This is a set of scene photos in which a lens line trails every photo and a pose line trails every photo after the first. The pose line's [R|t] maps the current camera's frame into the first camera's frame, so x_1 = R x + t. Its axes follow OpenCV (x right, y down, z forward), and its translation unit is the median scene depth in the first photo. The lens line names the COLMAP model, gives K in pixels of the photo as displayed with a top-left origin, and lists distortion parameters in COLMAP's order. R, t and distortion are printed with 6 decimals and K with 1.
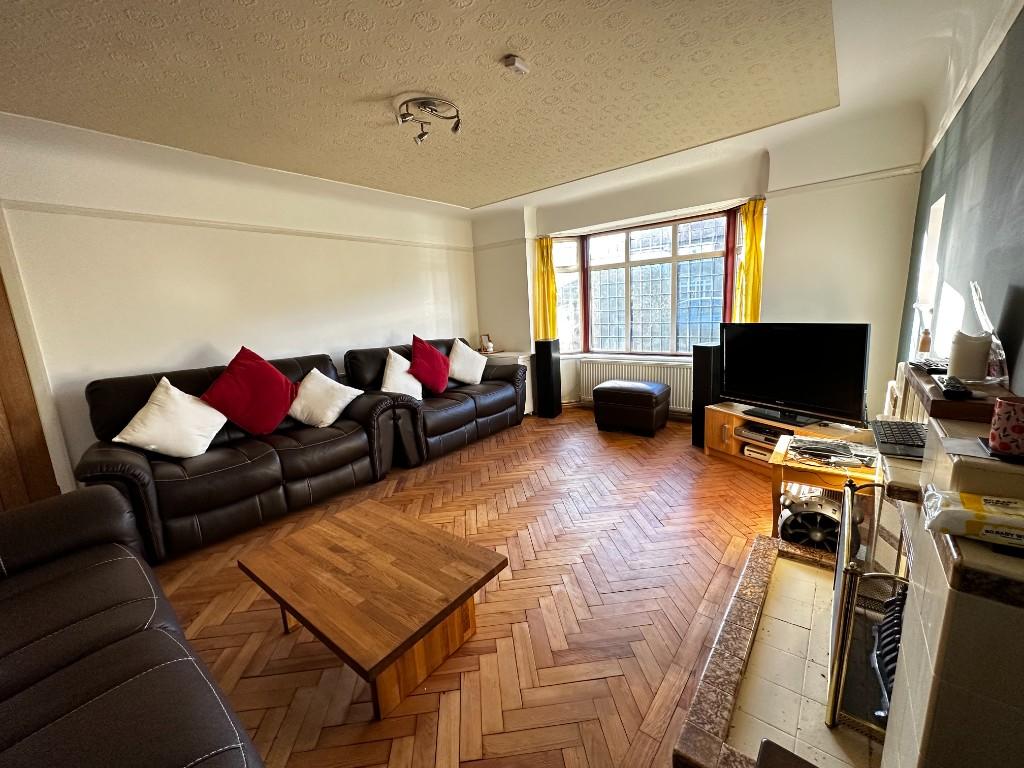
lens RADIAL K [[407.8, 0, 513.1], [0, 407.8, 383.6], [0, 0, 1]] dist [-0.003159, 0.000158]
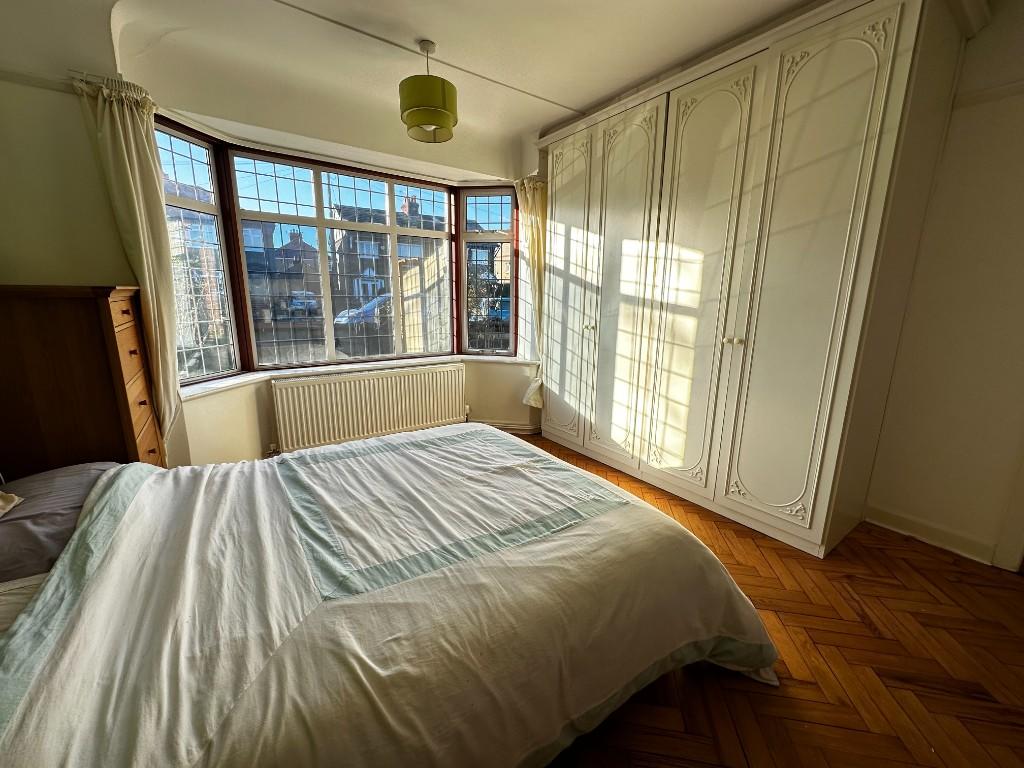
lens RADIAL K [[407.8, 0, 513.1], [0, 407.8, 383.6], [0, 0, 1]] dist [-0.003159, 0.000158]
pose [[0.304853, -0.137221, 0.942462, -0.253306], [0.147571, 0.984421, 0.095597, -0.065555], [-0.940897, 0.109937, 0.320353, 0.547757]]
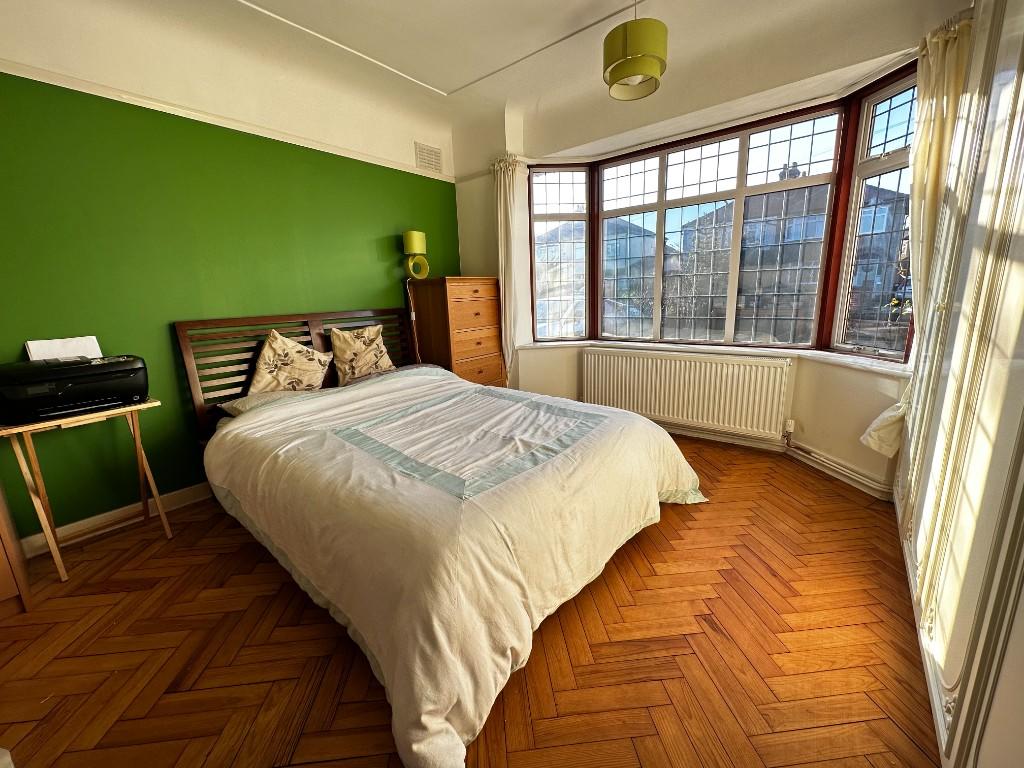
lens RADIAL K [[409.9, 0, 513.2], [0, 409.9, 364.9], [0, 0, 1]] dist [0.110095, 0.000017]
pose [[0.999536, 0.029411, -0.007915, 0.053899], [-0.029377, 0.999559, 0.004387, -0.030680], [0.008040, -0.004152, 0.999959, 0.310144]]
